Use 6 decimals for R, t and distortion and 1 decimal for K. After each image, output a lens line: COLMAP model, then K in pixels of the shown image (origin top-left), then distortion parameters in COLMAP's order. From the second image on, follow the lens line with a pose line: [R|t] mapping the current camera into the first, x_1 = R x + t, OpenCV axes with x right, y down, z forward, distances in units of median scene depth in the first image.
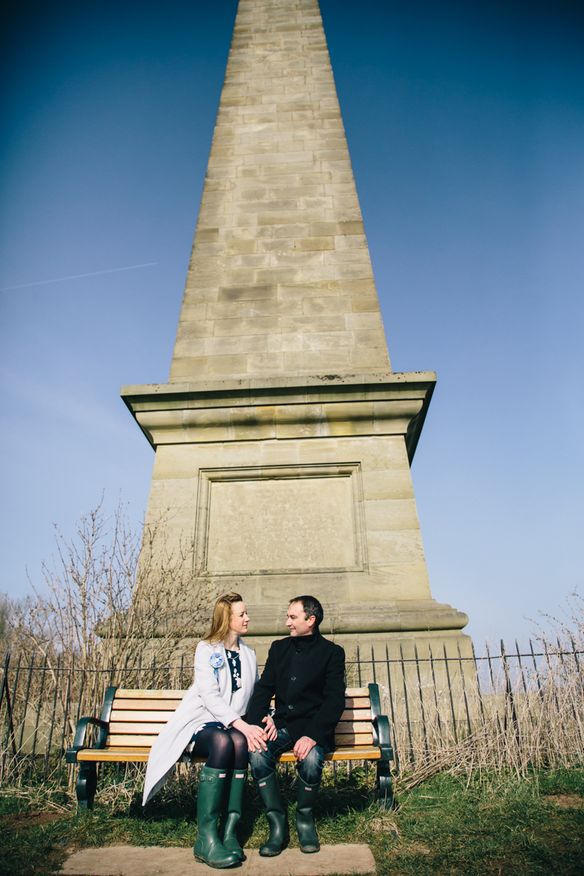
lens RADIAL K [[594.4, 0, 292.0], [0, 594.4, 438.0], [0, 0, 1]] dist [-0.130604, 0.061626]
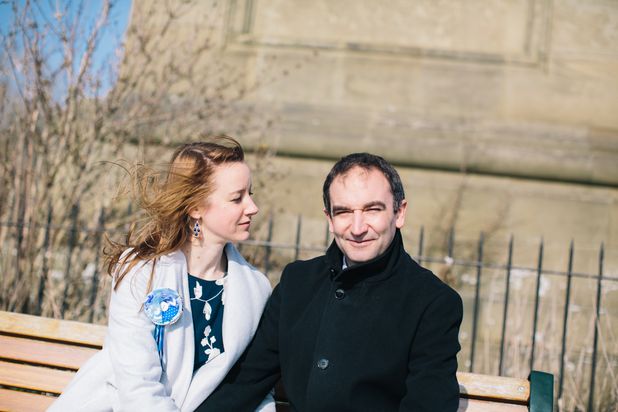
lens RADIAL K [[907.6, 0, 309.0], [0, 907.6, 206.0], [0, 0, 1]] dist [-0.214068, 0.545862]
pose [[0.988578, 0.116526, -0.095574, 0.012161], [-0.068253, 0.911575, 0.405429, 0.036475], [0.134366, -0.394275, 0.909116, 0.247278]]
